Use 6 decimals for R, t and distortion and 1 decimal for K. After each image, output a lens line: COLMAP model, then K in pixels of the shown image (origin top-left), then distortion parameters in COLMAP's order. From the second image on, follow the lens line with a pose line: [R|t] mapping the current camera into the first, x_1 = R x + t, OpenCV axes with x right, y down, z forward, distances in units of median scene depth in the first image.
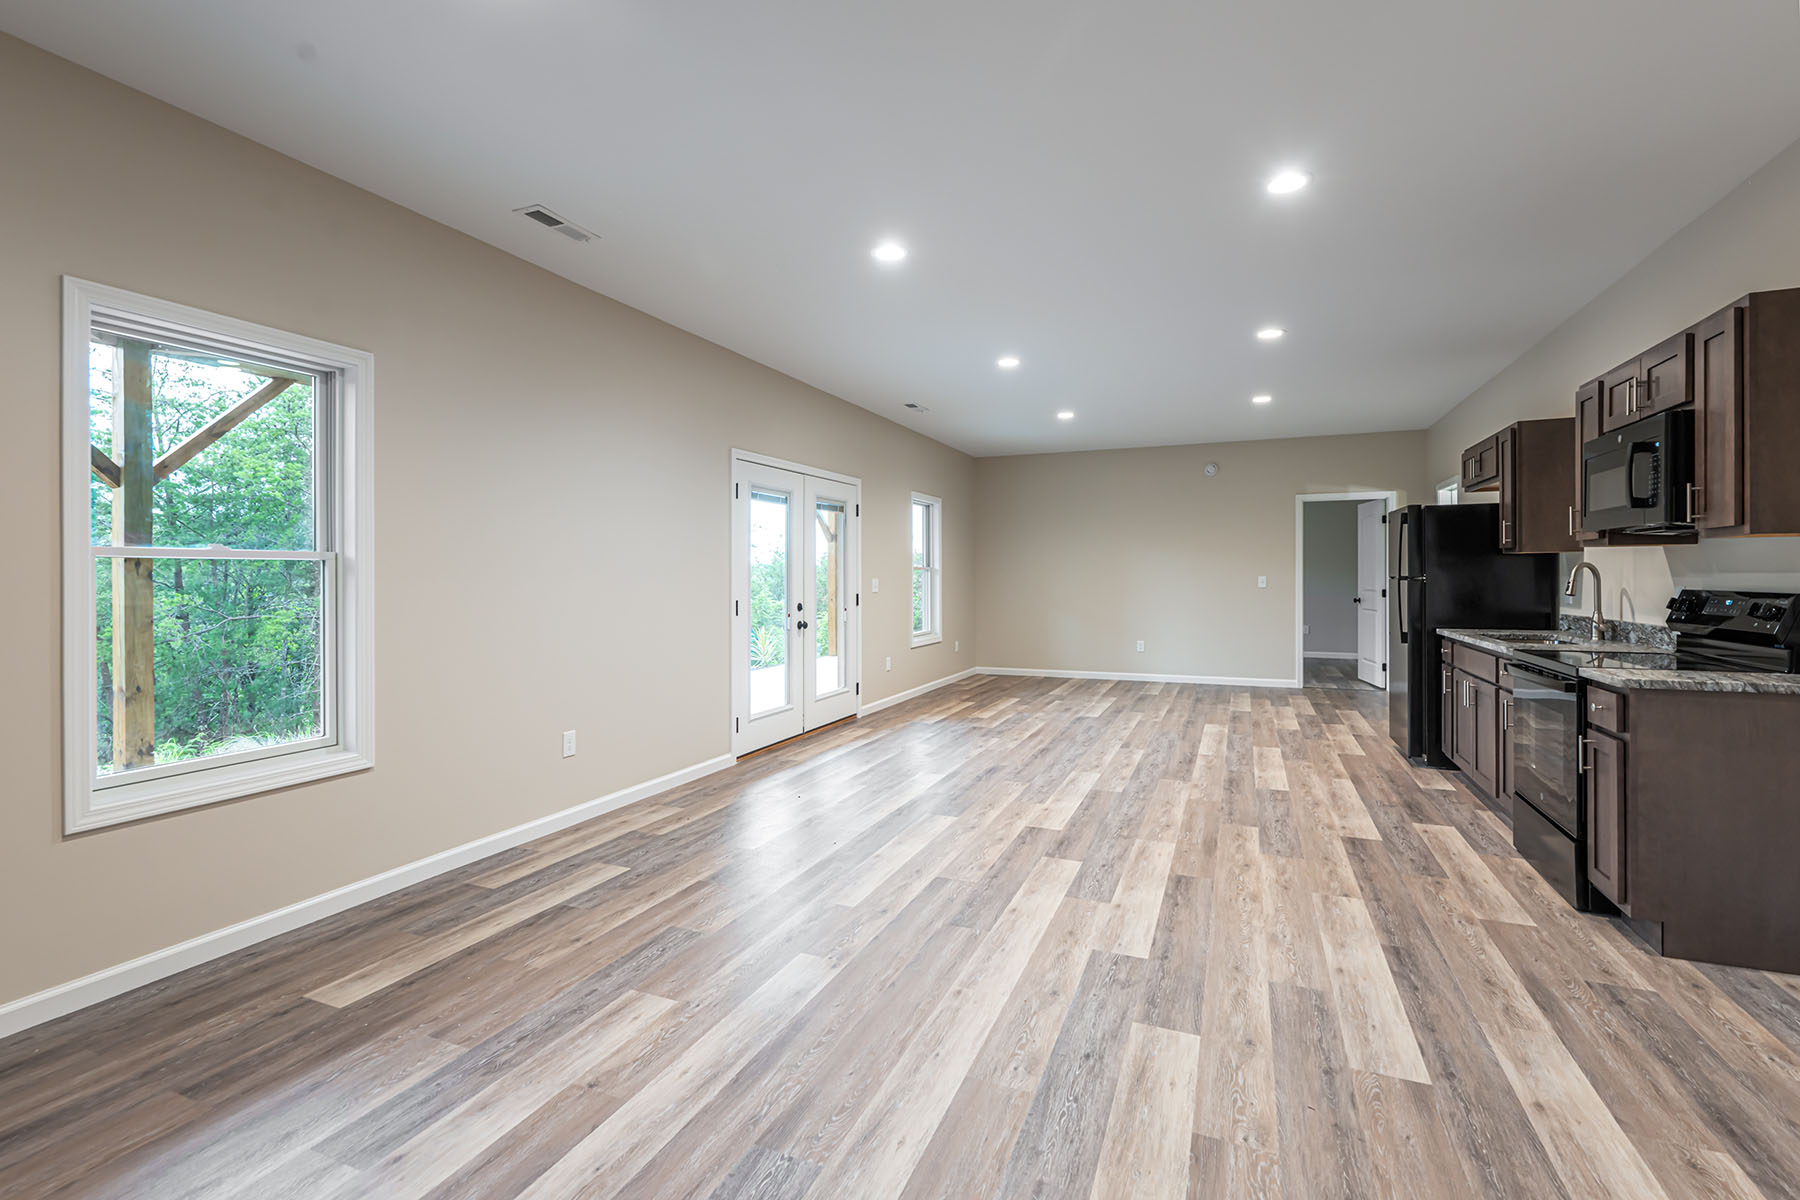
lens RADIAL K [[810.5, 0, 895.4], [0, 810.5, 578.6], [0, 0, 1]] dist [-0.001989, -0.000046]
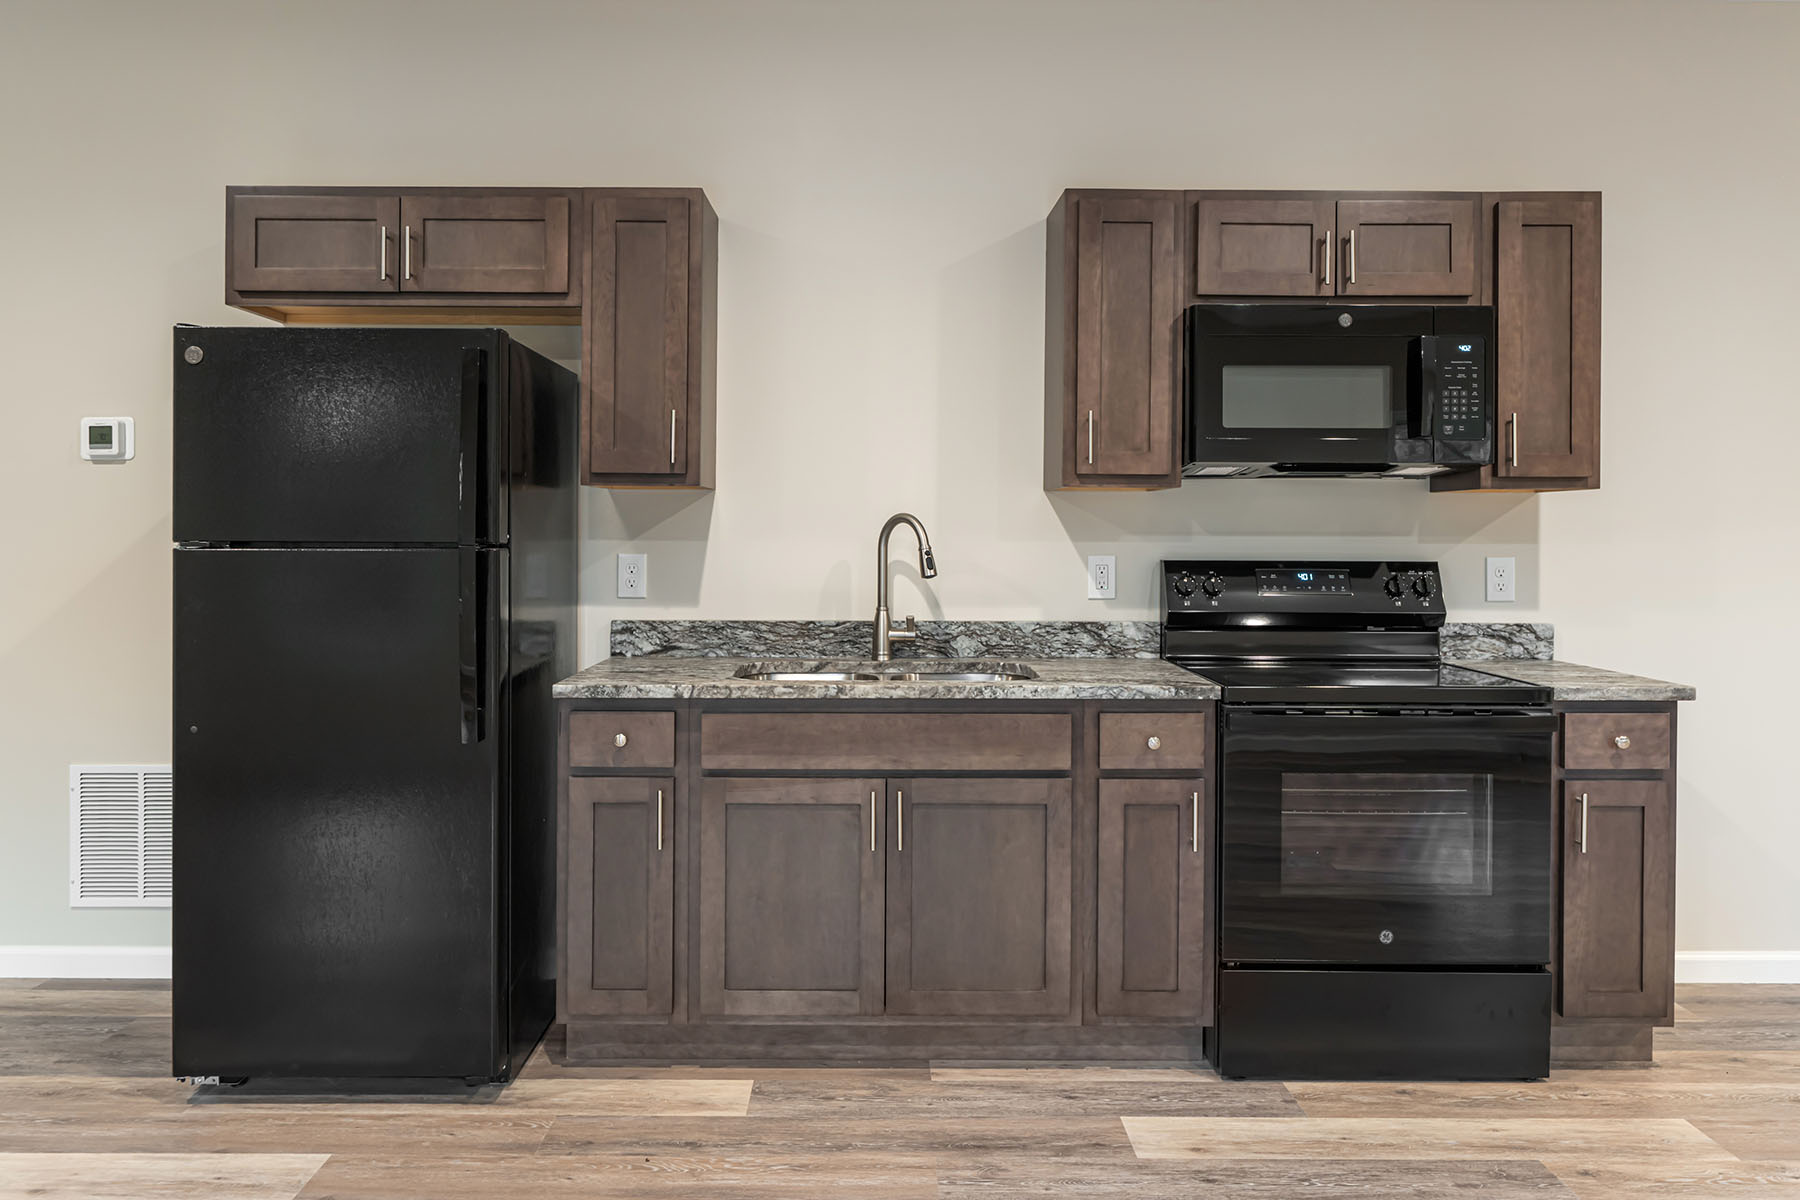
lens RADIAL K [[1226.4, 0, 905.3], [0, 1226.4, 542.8], [0, 0, 1]] dist [-0.001450, -0.002246]
pose [[-0.390223, -0.003253, 0.920715, 0.128273], [0.001872, 0.999989, 0.004326, -0.004844], [-0.920718, 0.003411, -0.390213, 1.359783]]
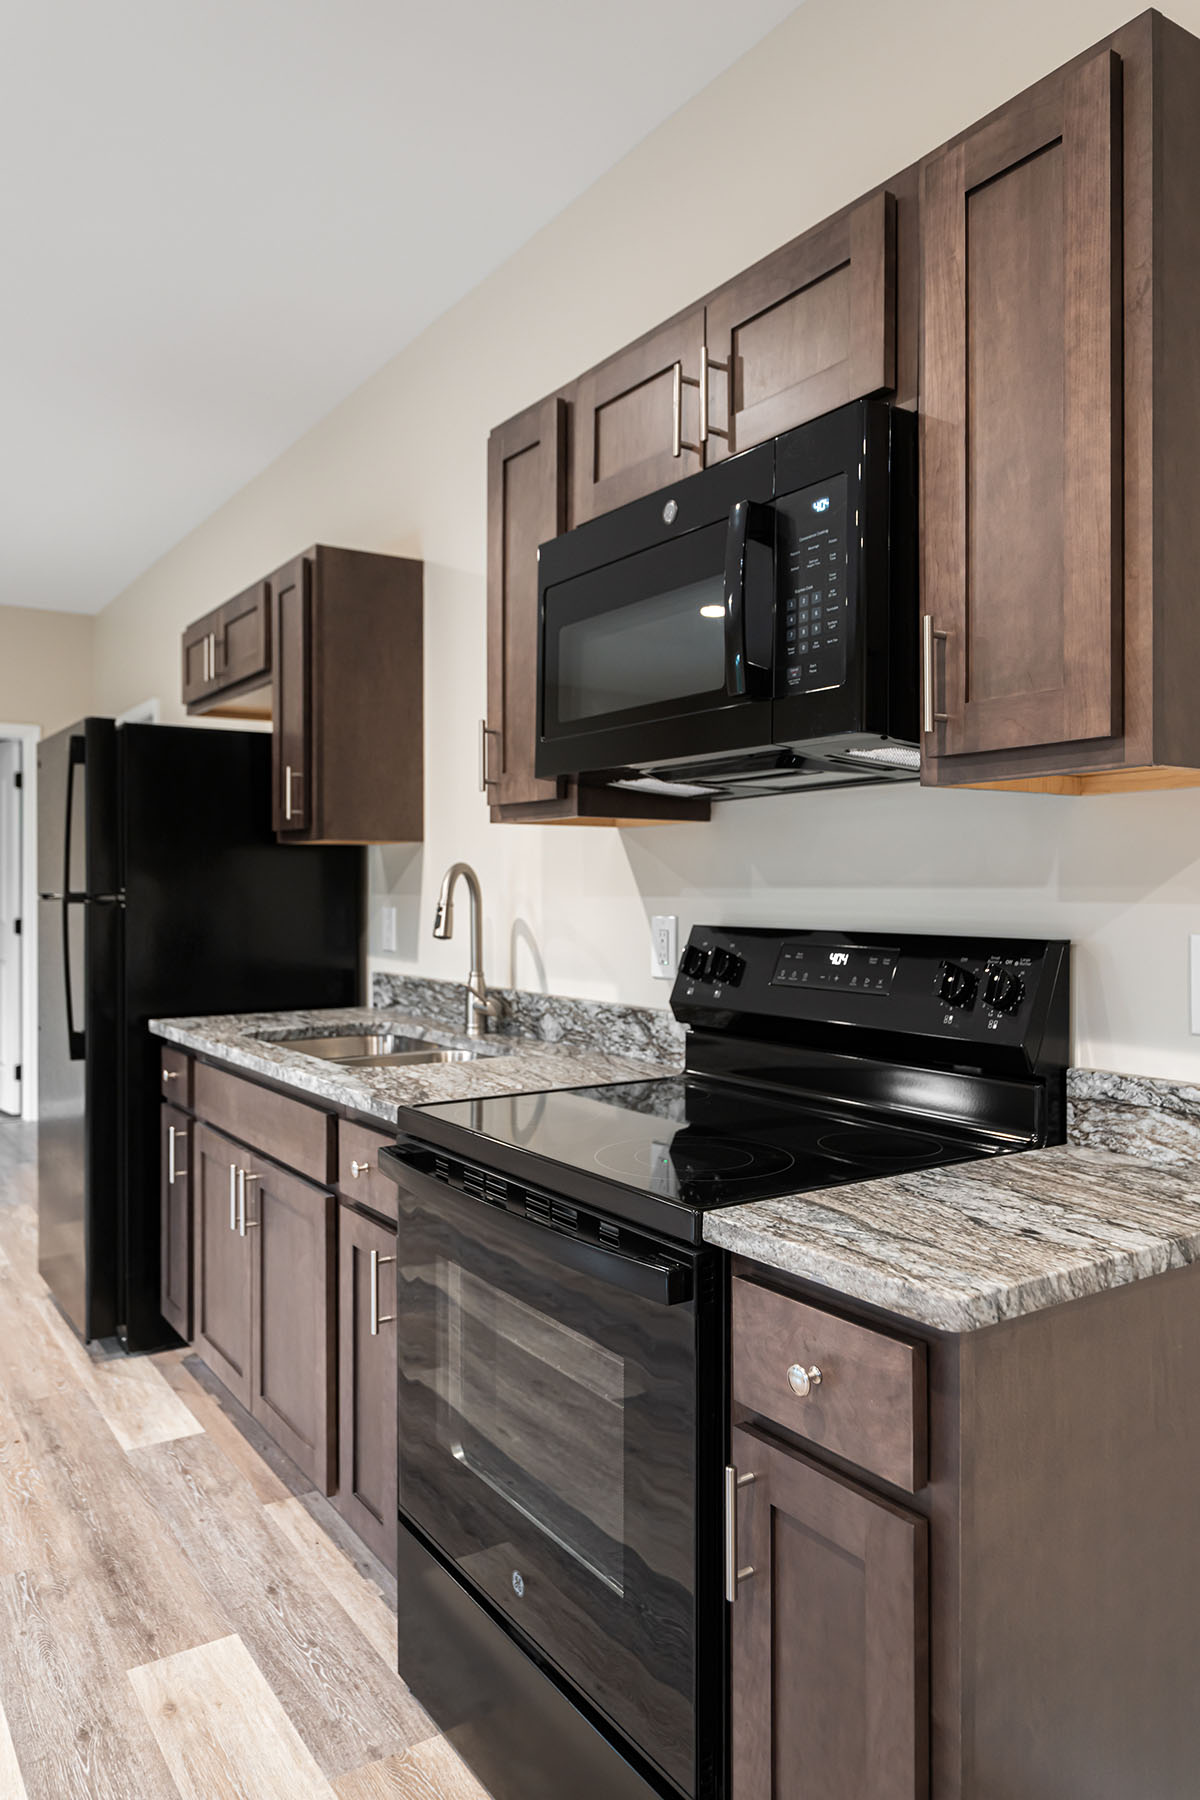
lens RADIAL K [[1226.4, 0, 592.7], [0, 1226.4, 894.7], [0, 0, 1]] dist [-0.001450, -0.002246]
pose [[0.550947, 0.001797, 0.834539, 0.342506], [-0.000581, 0.999998, -0.001770, -0.001579], [-0.834540, 0.000490, 0.550947, 0.590816]]
